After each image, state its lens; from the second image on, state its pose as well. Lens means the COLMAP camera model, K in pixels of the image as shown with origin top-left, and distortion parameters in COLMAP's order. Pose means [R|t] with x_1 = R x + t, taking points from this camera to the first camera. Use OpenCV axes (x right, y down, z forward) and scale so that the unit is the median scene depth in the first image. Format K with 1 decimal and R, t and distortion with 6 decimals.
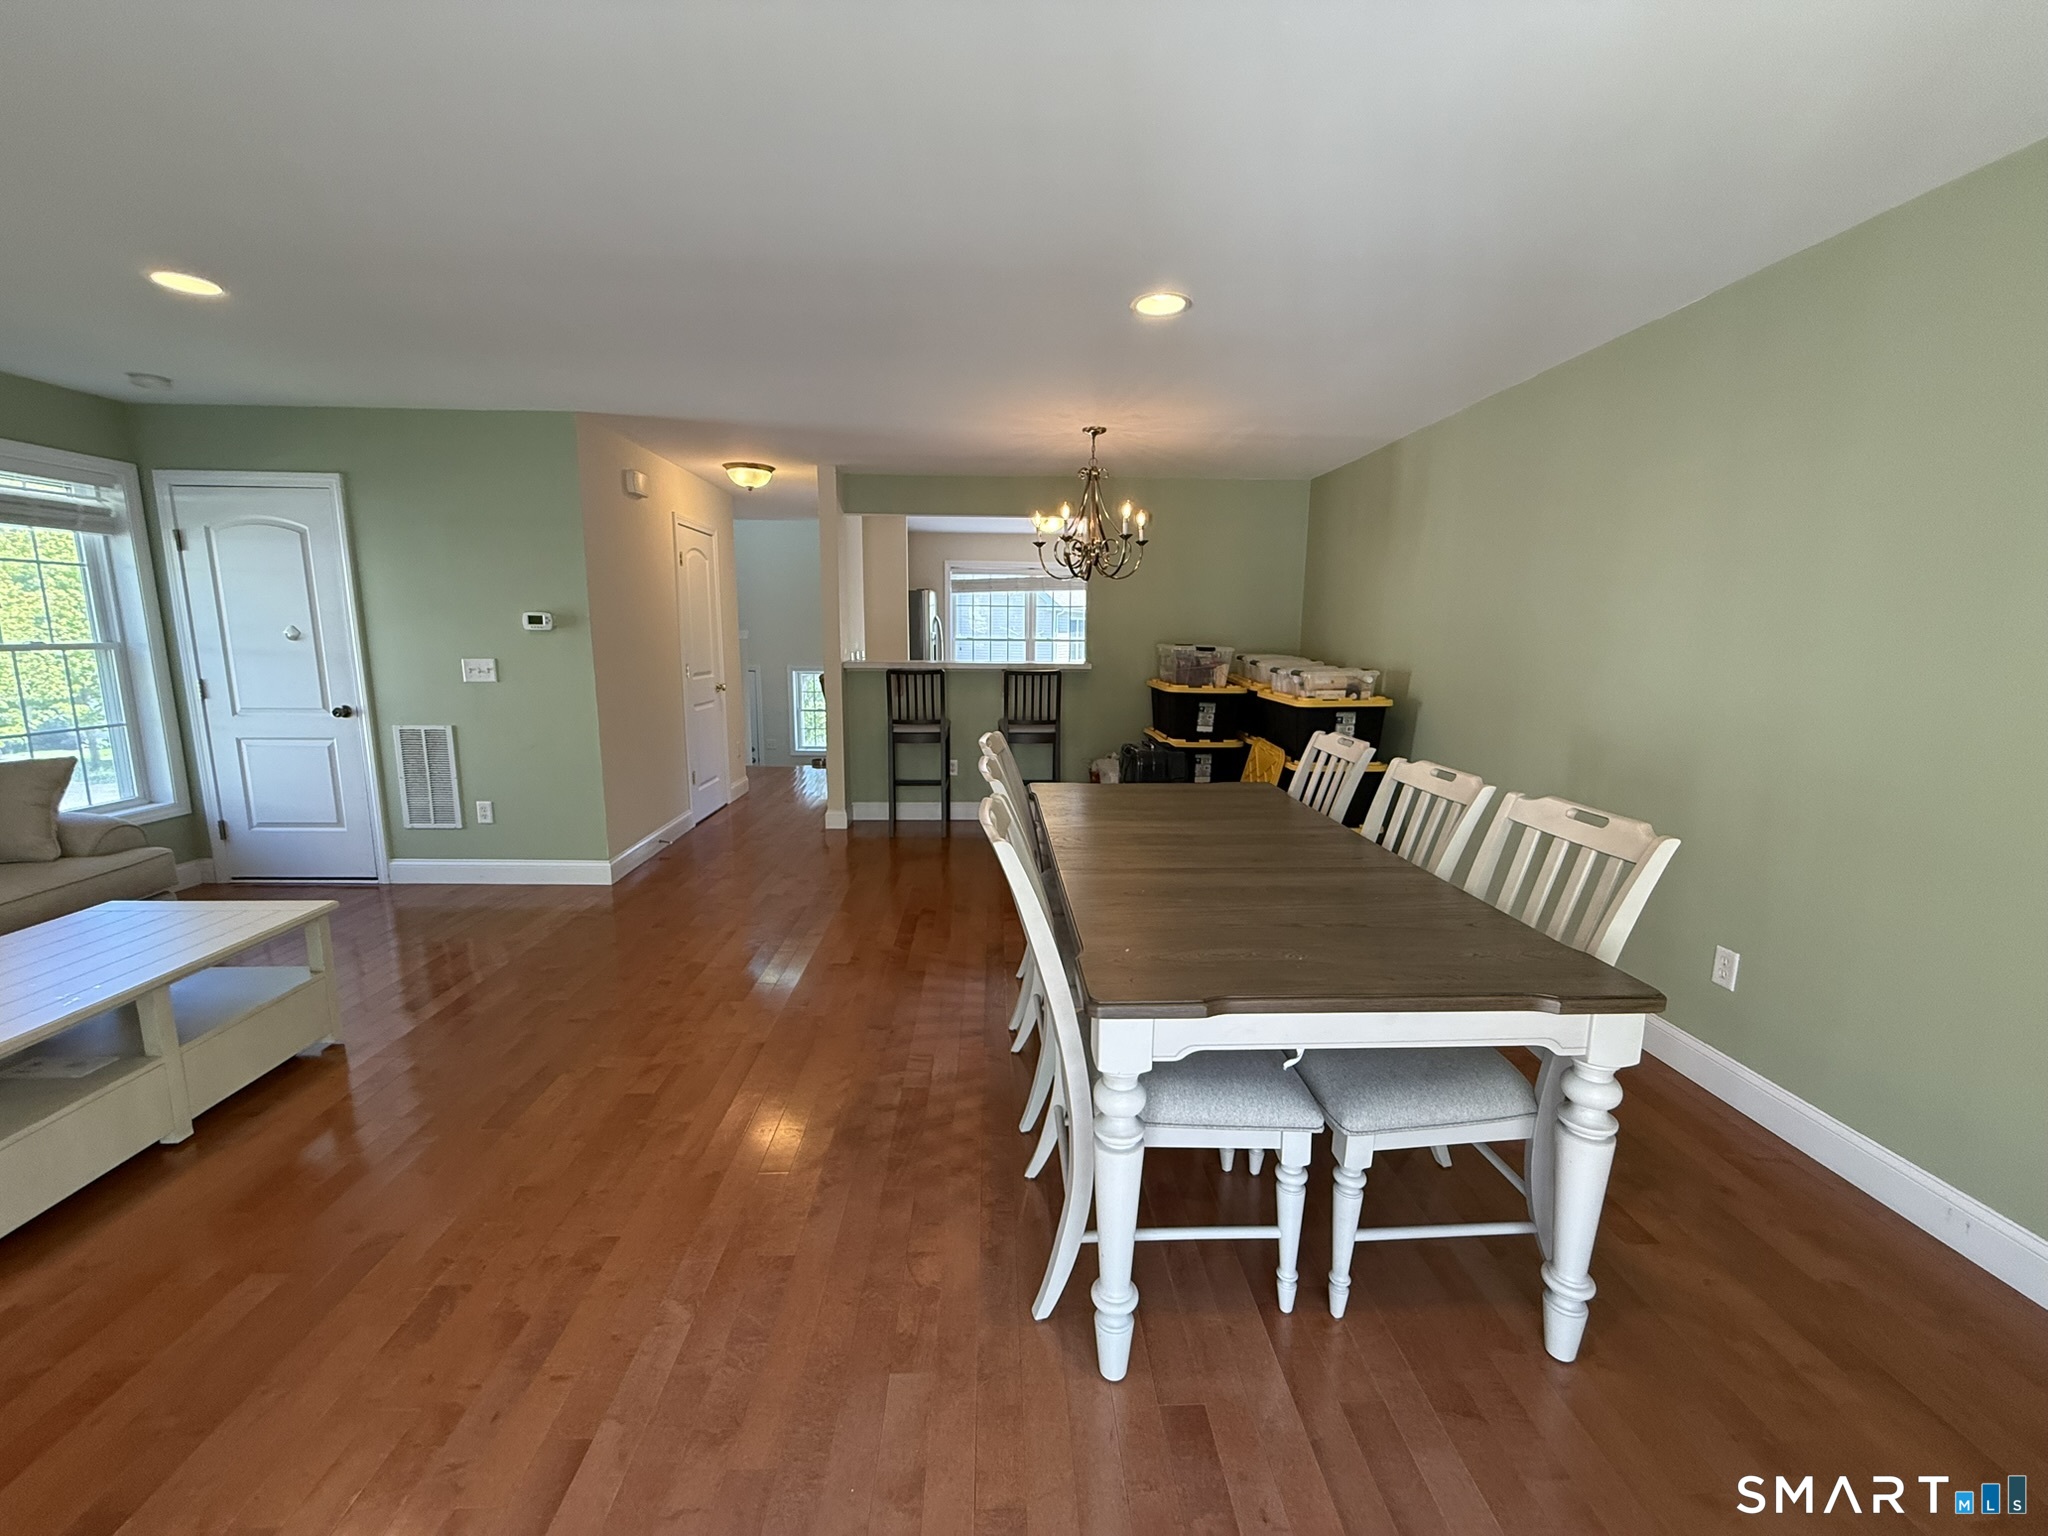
lens RADIAL K [[815.6, 0, 1022.6], [0, 815.6, 761.0], [0, 0, 1]] dist [-0.000663, 0.000509]
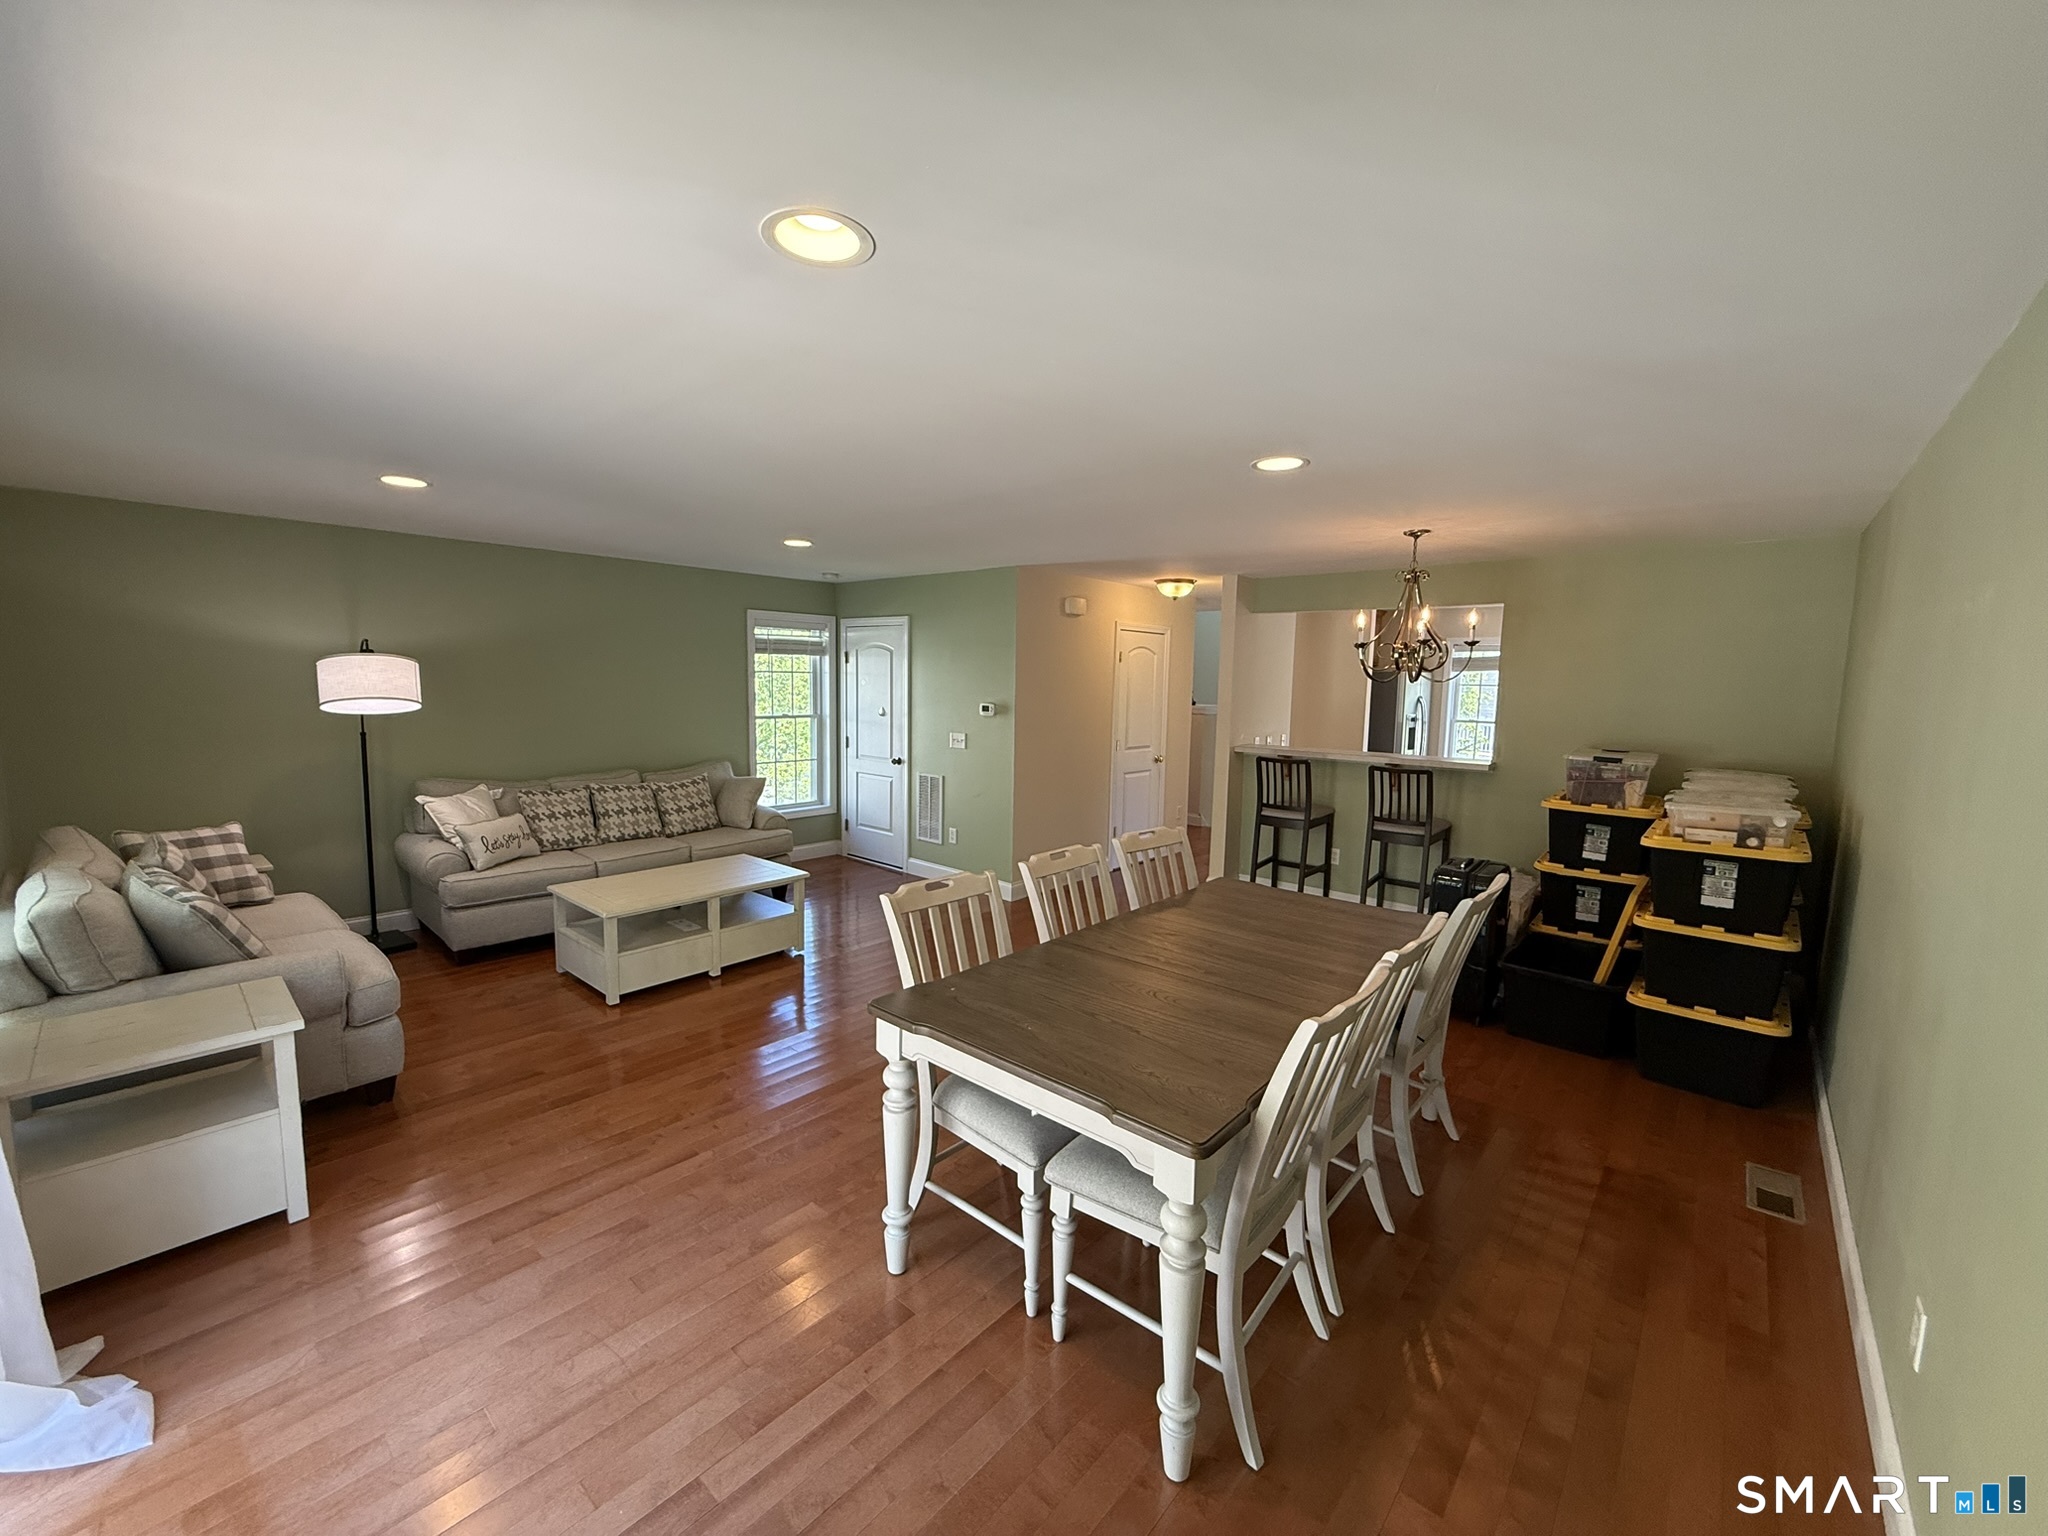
lens RADIAL K [[815.6, 0, 1022.6], [0, 815.6, 761.0], [0, 0, 1]] dist [-0.000663, 0.000509]
pose [[0.725945, 0.075338, -0.683614, 0.444640], [-0.122364, 0.992272, -0.020586, -0.058184], [0.676780, 0.098594, 0.729554, -0.003719]]
